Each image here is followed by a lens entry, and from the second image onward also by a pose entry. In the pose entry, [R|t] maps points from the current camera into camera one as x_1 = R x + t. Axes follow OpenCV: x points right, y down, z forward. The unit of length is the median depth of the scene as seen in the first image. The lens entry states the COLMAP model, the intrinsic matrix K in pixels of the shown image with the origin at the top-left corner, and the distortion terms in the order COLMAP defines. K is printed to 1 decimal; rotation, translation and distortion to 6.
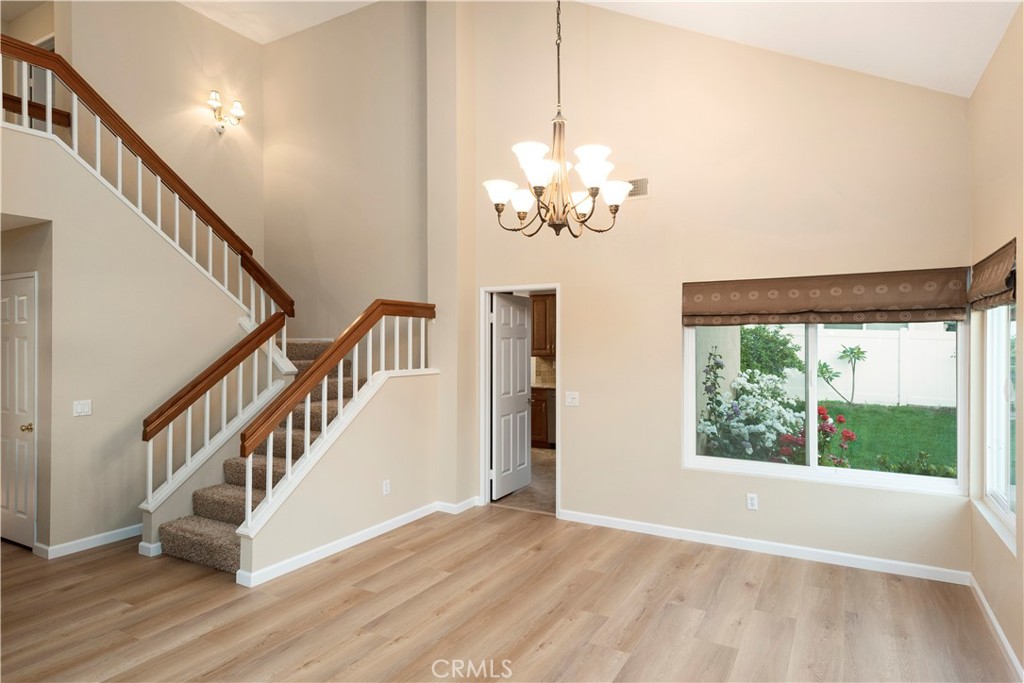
lens RADIAL K [[560.7, 0, 502.3], [0, 560.7, 342.0], [0, 0, 1]] dist [0.038947, -0.003446]
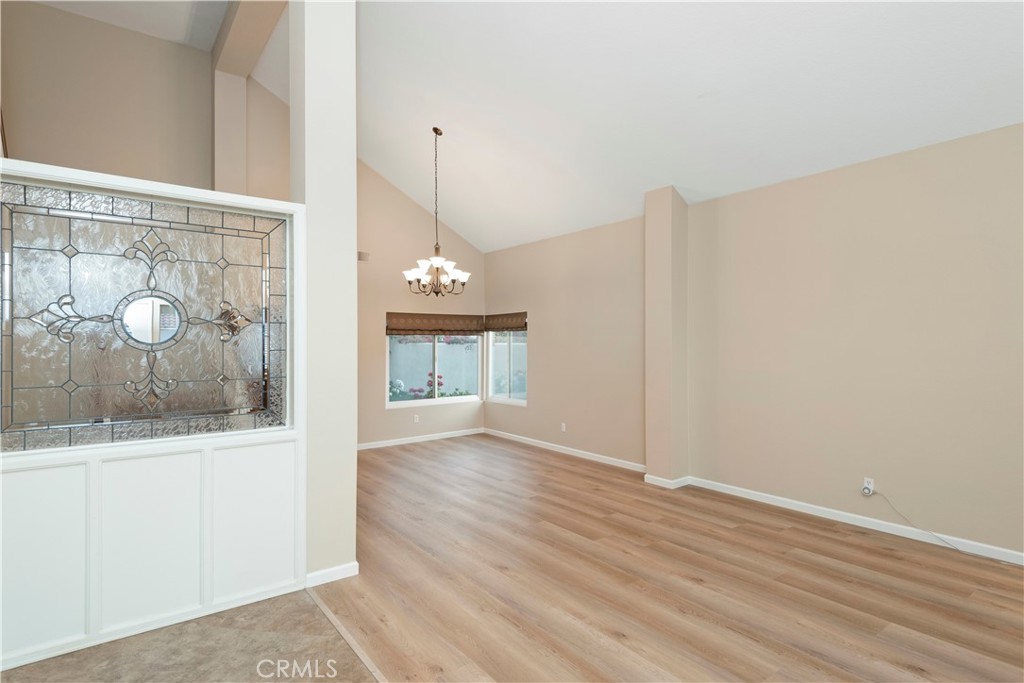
lens RADIAL K [[531.4, 0, 509.8], [0, 531.4, 345.4], [0, 0, 1]] dist [0.017566, -0.007520]
pose [[0.389599, -0.004911, 0.920972, -1.132608], [0.004538, 0.999984, 0.003412, 0.002539], [-0.920974, 0.002850, 0.389615, -0.076062]]
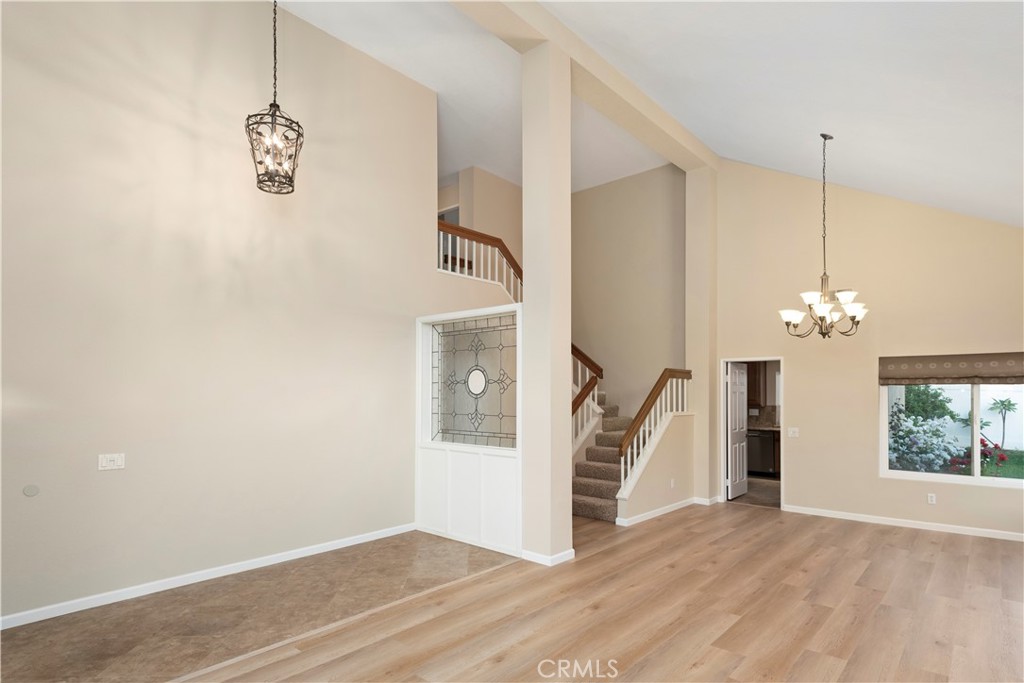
lens RADIAL K [[531.4, 0, 504.0], [0, 531.4, 388.1], [0, 0, 1]] dist [0.017566, -0.007520]
pose [[0.981202, 0.002018, -0.192971, -0.392551], [-0.003691, 0.999959, -0.008313, -0.004011], [0.192946, 0.008869, 0.981169, -0.616674]]
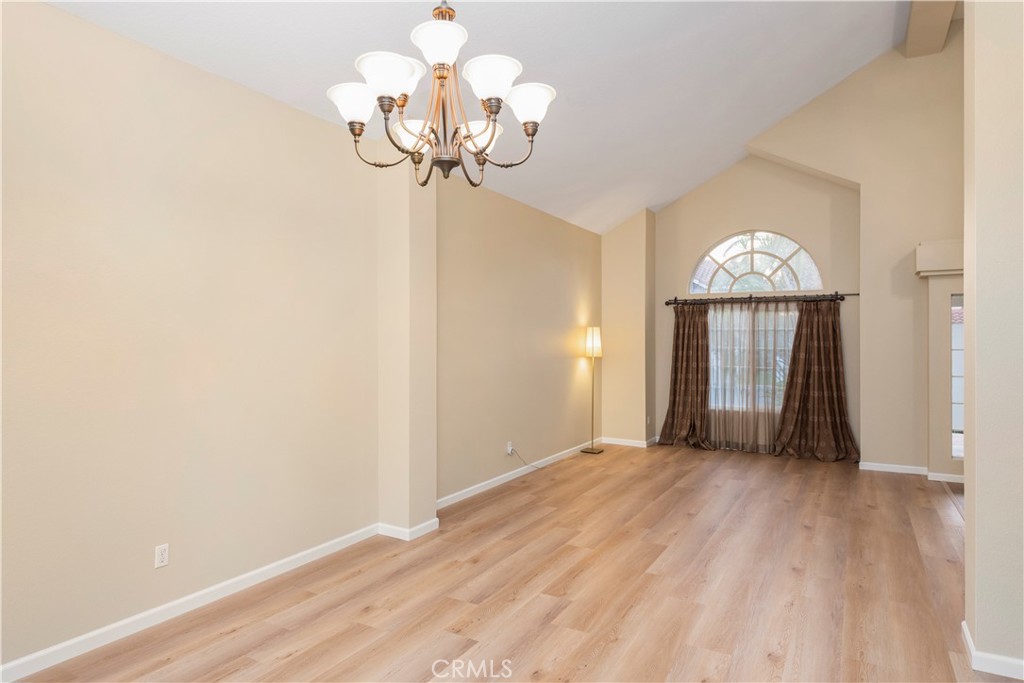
lens RADIAL K [[615.7, 0, 510.7], [0, 615.7, 341.6], [0, 0, 1]] dist [0.037166, -0.018327]
pose [[-0.999565, -0.005073, -0.029041, 0.021589], [-0.005231, 0.999972, 0.005366, 0.006494], [0.029013, 0.005515, -0.999564, 1.114281]]
